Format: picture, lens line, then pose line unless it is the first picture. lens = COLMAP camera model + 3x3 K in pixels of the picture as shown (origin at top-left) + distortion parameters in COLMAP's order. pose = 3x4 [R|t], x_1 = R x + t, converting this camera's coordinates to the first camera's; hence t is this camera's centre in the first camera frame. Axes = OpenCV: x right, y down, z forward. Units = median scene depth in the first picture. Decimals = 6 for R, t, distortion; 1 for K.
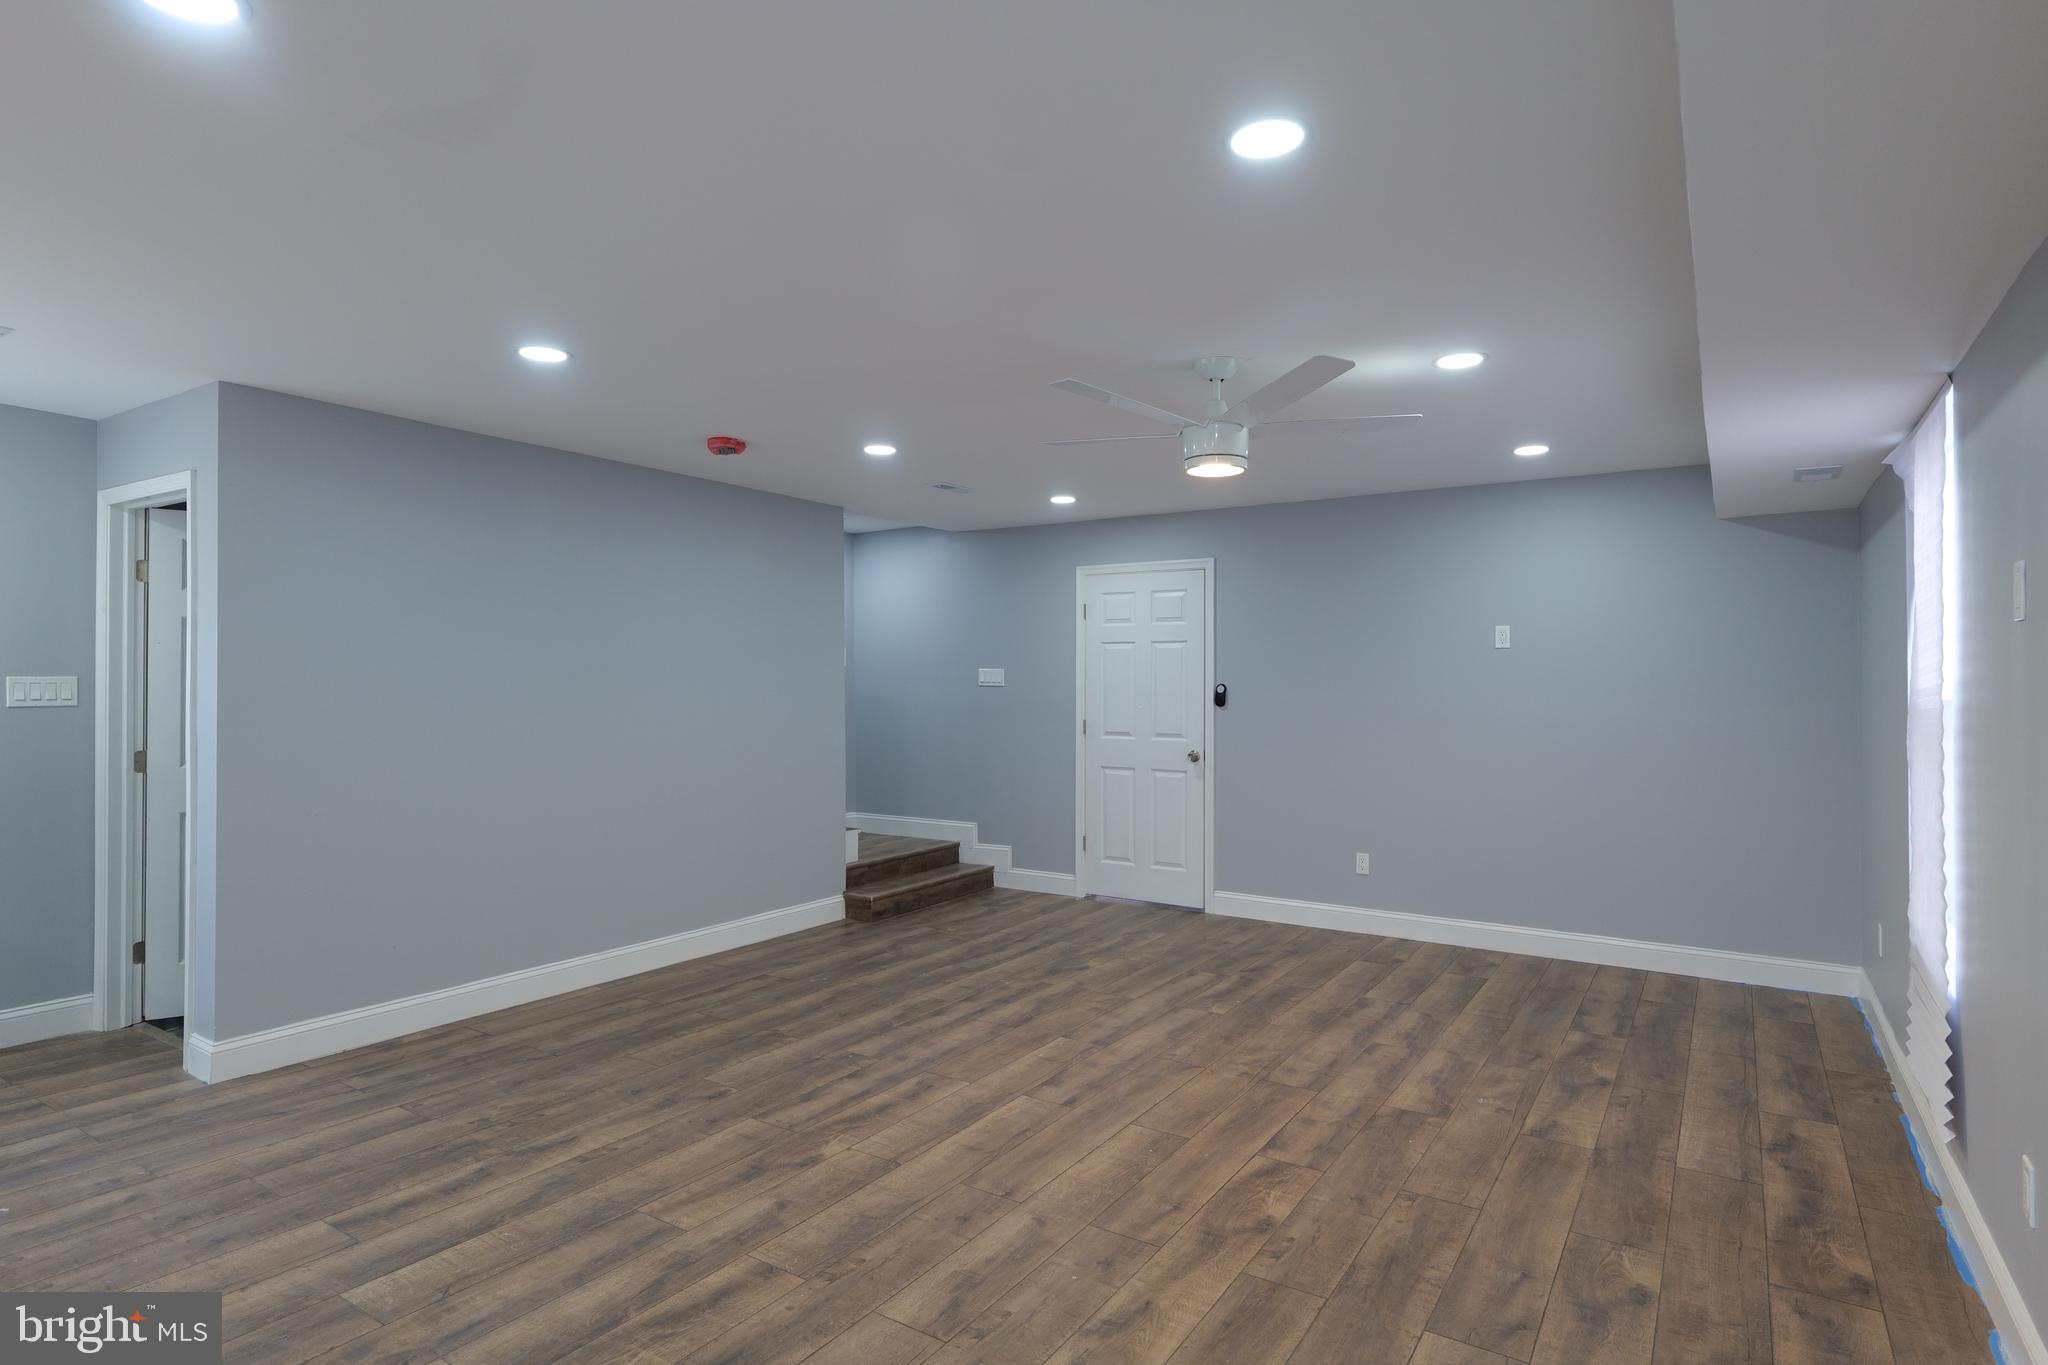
lens RADIAL K [[1078.6, 0, 1016.4], [0, 1078.6, 682.5], [0, 0, 1]] dist [0.002100, -0.000163]
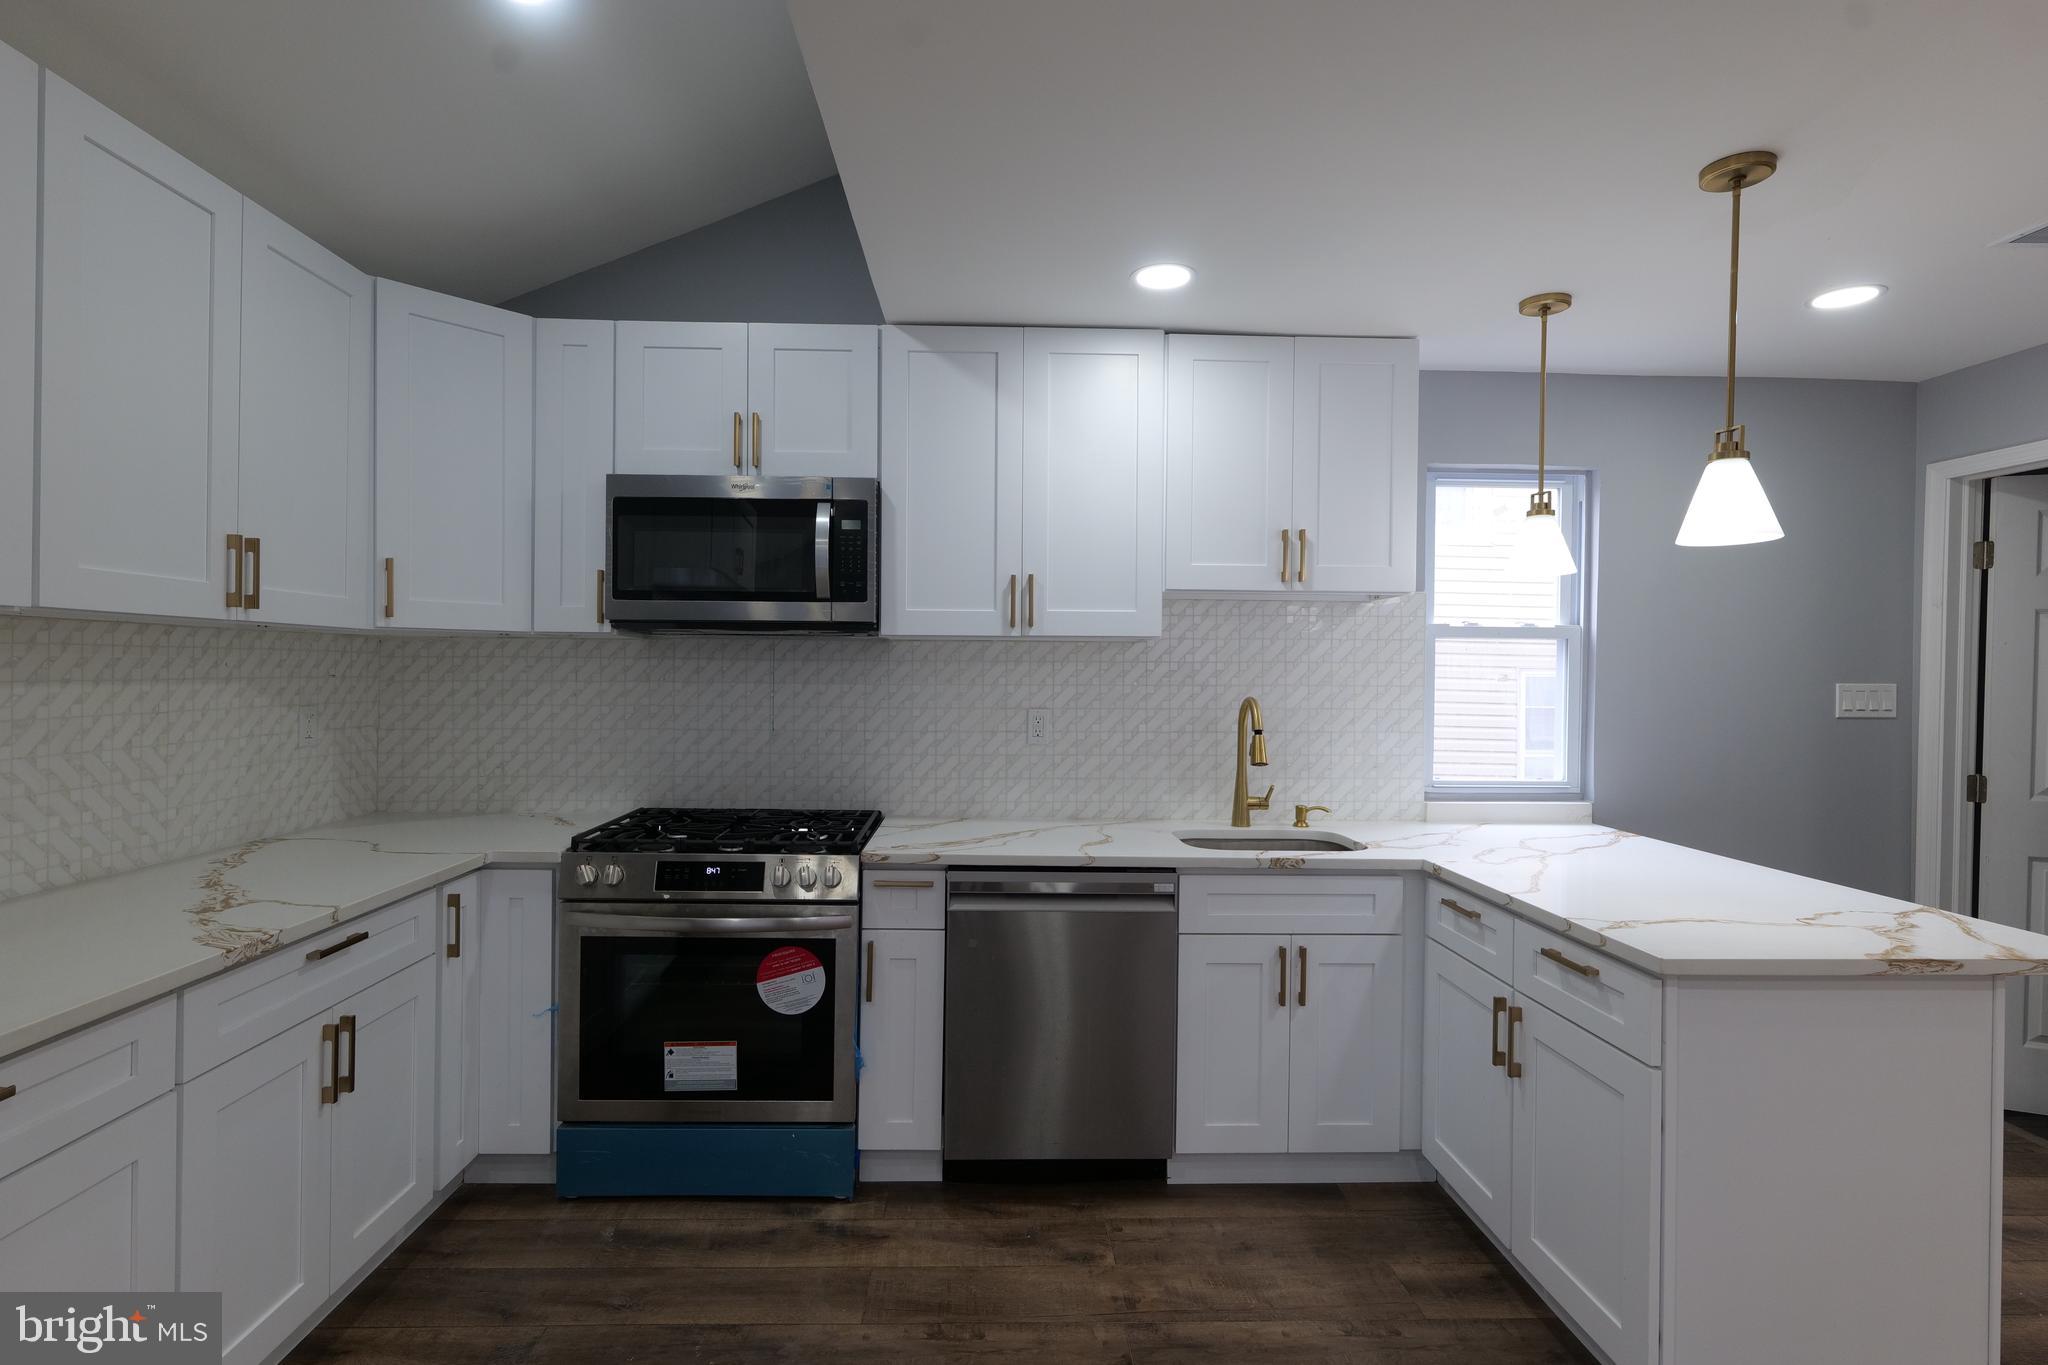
lens RADIAL K [[1008.2, 0, 1016.3], [0, 1008.2, 679.8], [0, 0, 1]] dist [0.001469, -0.000084]
pose [[0.579942, 0.012128, -0.814568, -0.708085], [-0.009787, 0.999921, 0.007920, -0.009331], [0.814599, 0.003379, 0.580015, -0.043416]]
